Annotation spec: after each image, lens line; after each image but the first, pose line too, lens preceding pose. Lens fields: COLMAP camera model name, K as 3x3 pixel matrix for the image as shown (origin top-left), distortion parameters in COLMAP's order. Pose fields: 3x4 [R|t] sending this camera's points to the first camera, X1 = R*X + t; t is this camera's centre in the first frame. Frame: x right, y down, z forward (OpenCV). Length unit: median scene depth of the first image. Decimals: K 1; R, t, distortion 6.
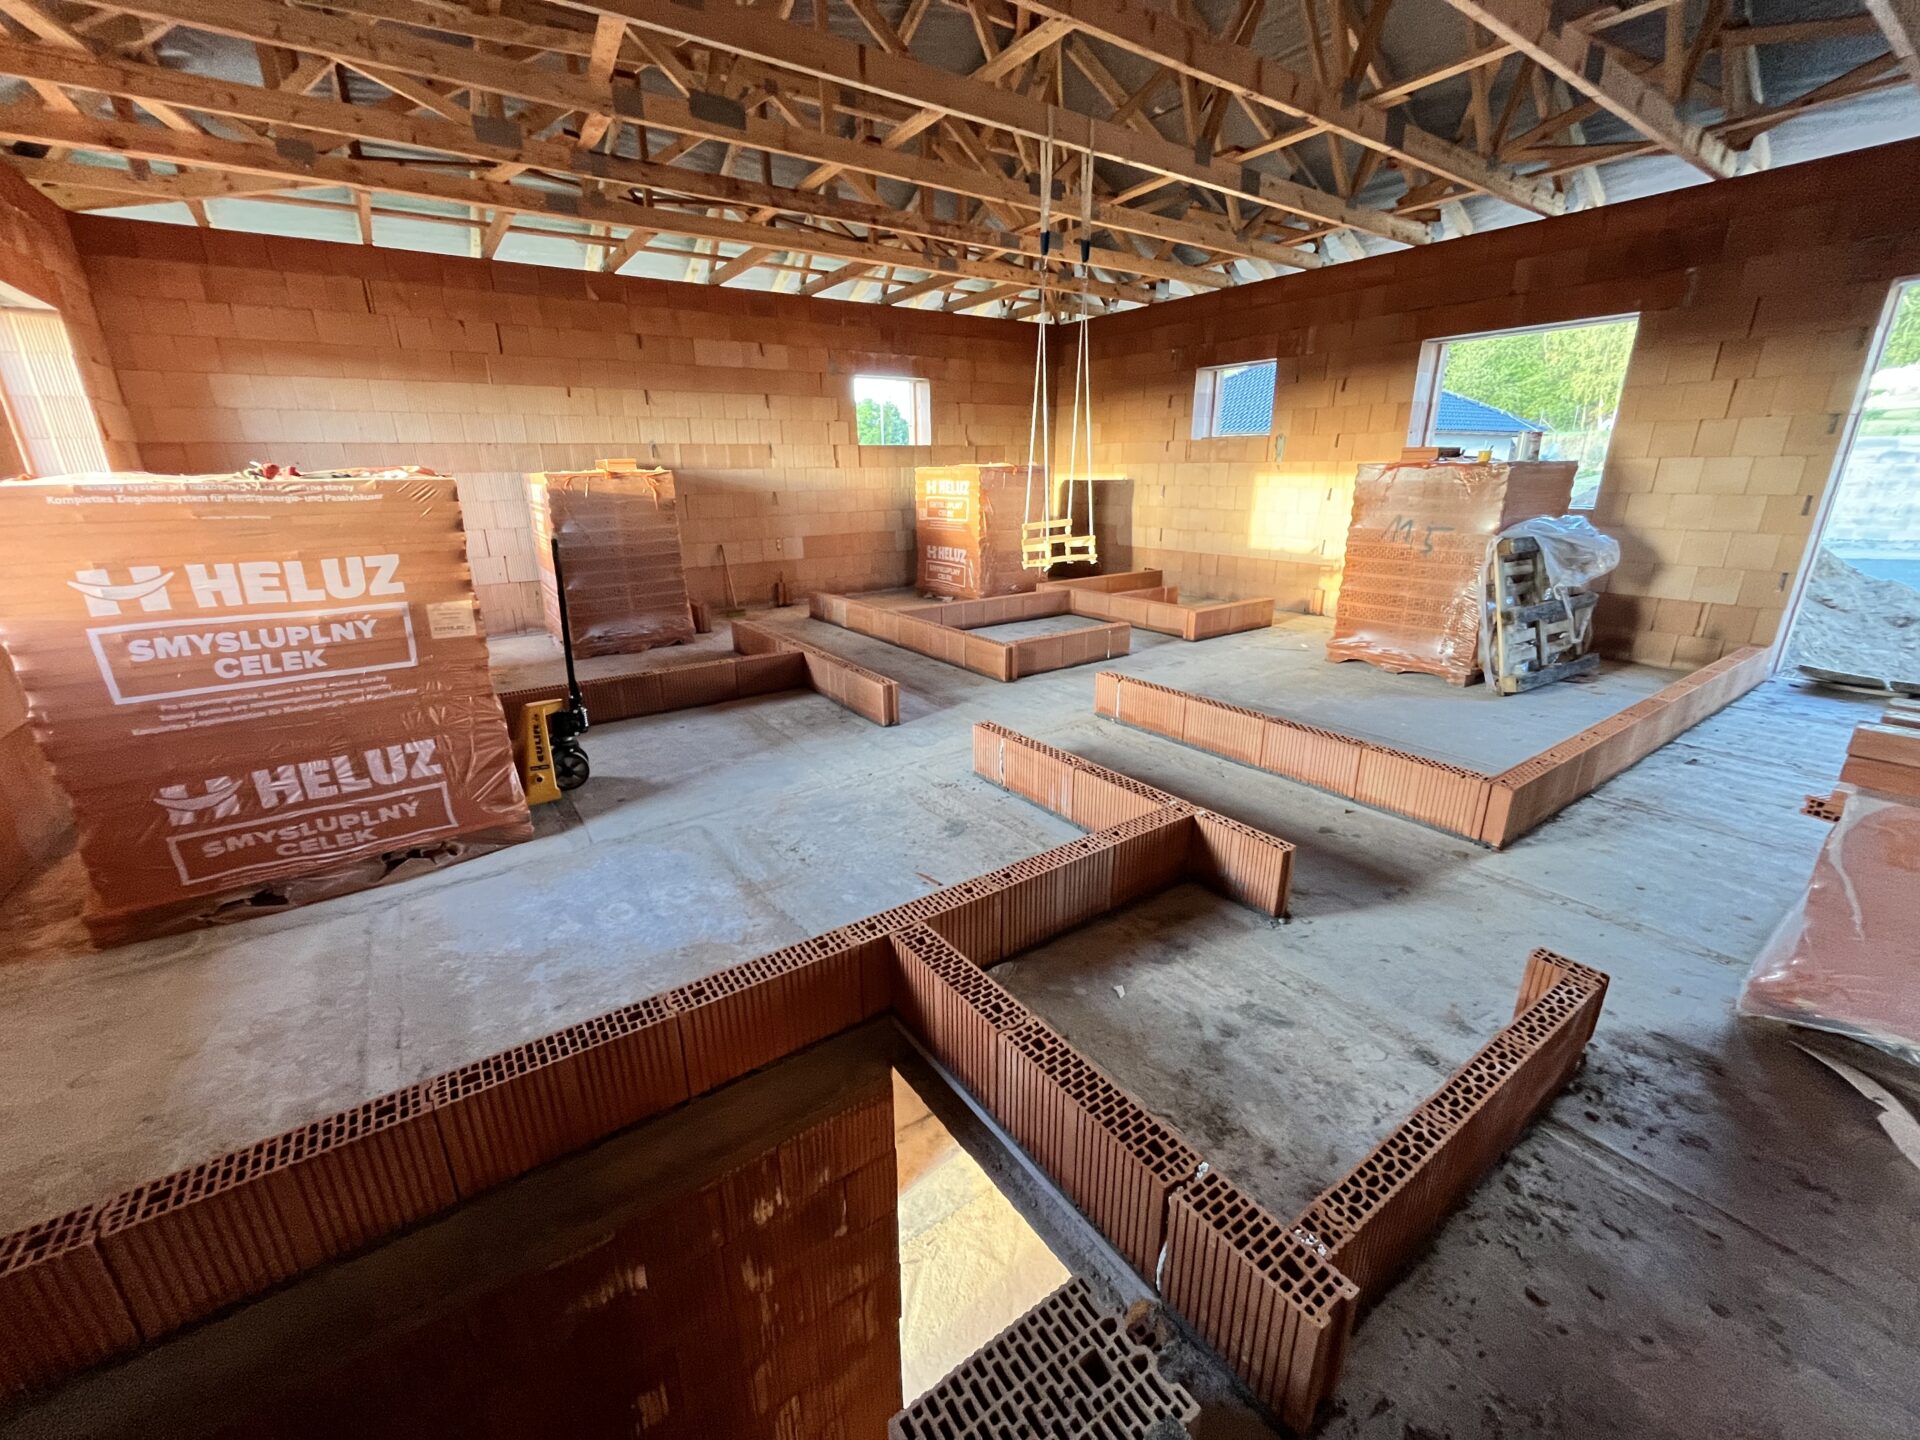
lens RADIAL K [[774.3, 0, 954.7], [0, 774.3, 718.6], [0, 0, 1]] dist [-0.003450, -0.001157]
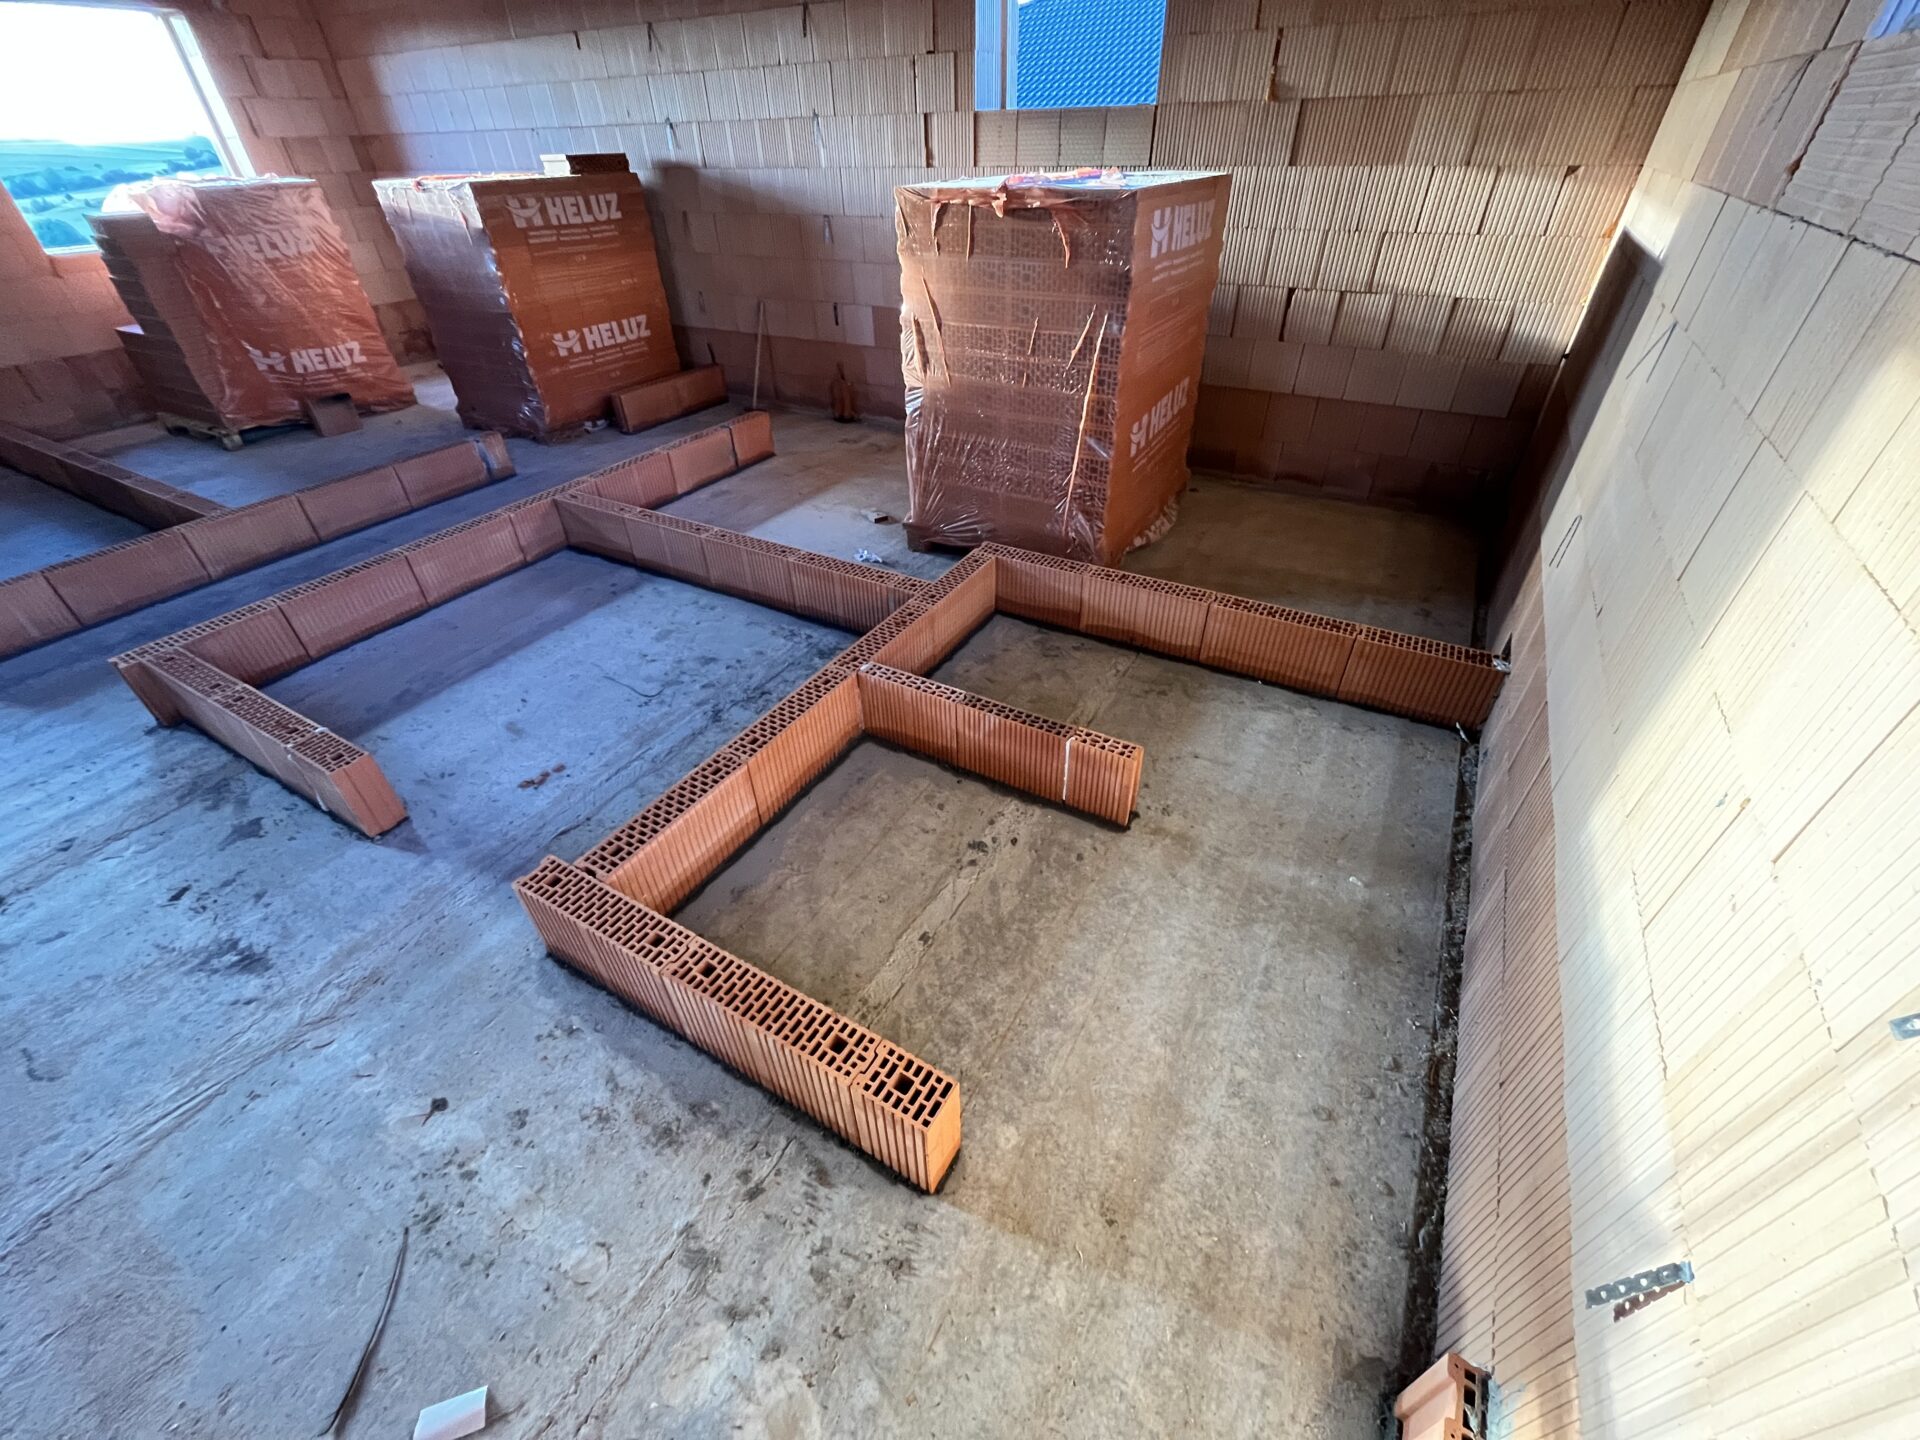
lens RADIAL K [[774.3, 0, 954.7], [0, 774.3, 718.6], [0, 0, 1]] dist [-0.003450, -0.001157]
pose [[0.422700, 0.550162, -0.720171, 0.573201], [-0.268066, 0.834997, 0.480542, -0.378764], [0.865717, -0.010072, 0.500432, 1.062160]]
